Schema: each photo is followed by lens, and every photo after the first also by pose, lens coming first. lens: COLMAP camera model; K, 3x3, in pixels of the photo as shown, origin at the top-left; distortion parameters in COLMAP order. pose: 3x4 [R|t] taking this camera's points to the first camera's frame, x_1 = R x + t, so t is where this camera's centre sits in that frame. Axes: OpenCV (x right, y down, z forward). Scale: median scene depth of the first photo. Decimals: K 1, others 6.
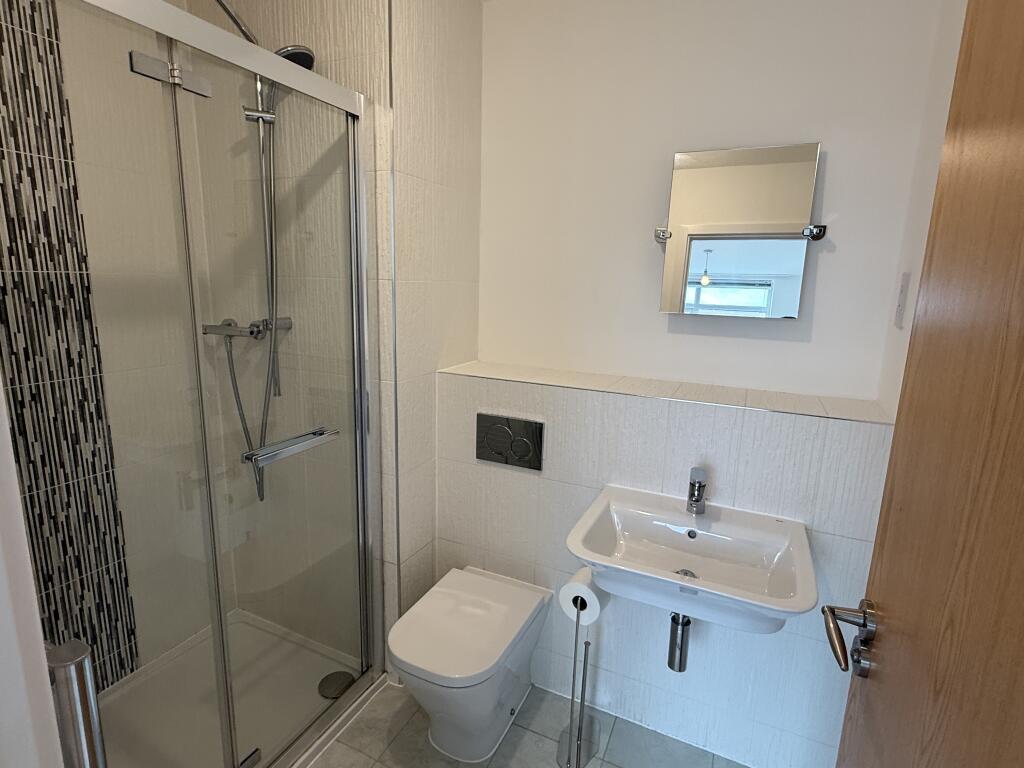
lens RADIAL K [[534.1, 0, 513.4], [0, 534.1, 385.0], [0, 0, 1]] dist [-0.001789, -0.000172]
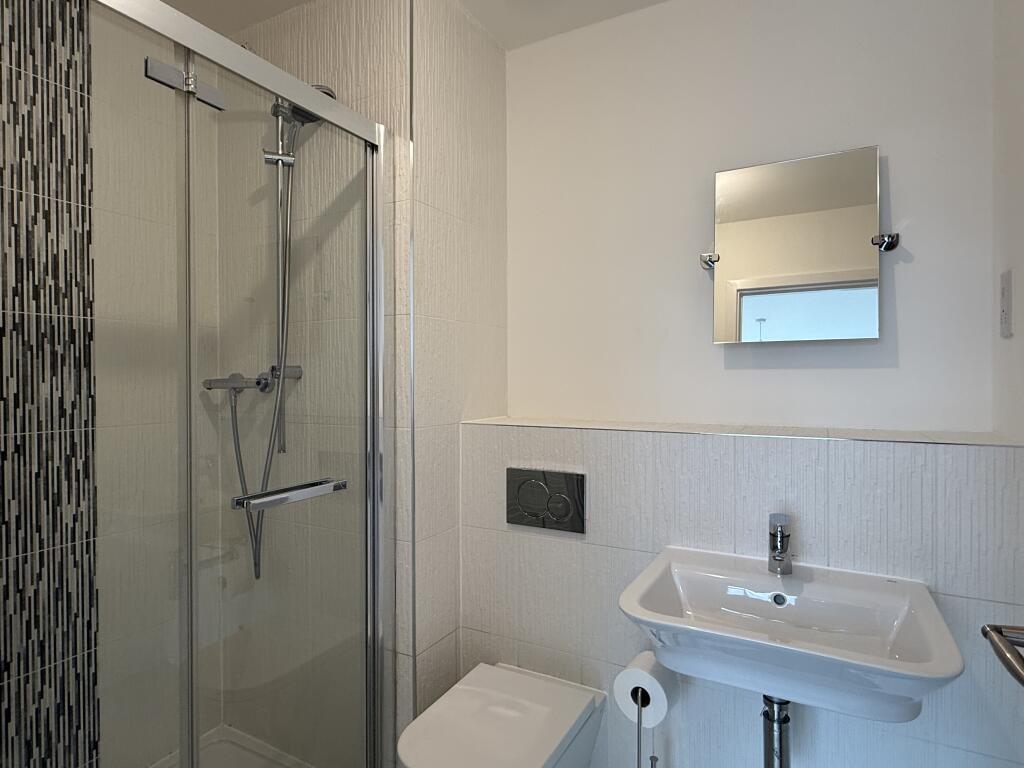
lens RADIAL K [[583.1, 0, 512.0], [0, 583.1, 384.0], [0, 0, 1]] dist [-0.001492, -0.000009]
pose [[0.997554, -0.030704, -0.062800, 0.004020], [0.018170, 0.981382, -0.191203, 0.113337], [0.067502, 0.189594, 0.979539, 0.062645]]
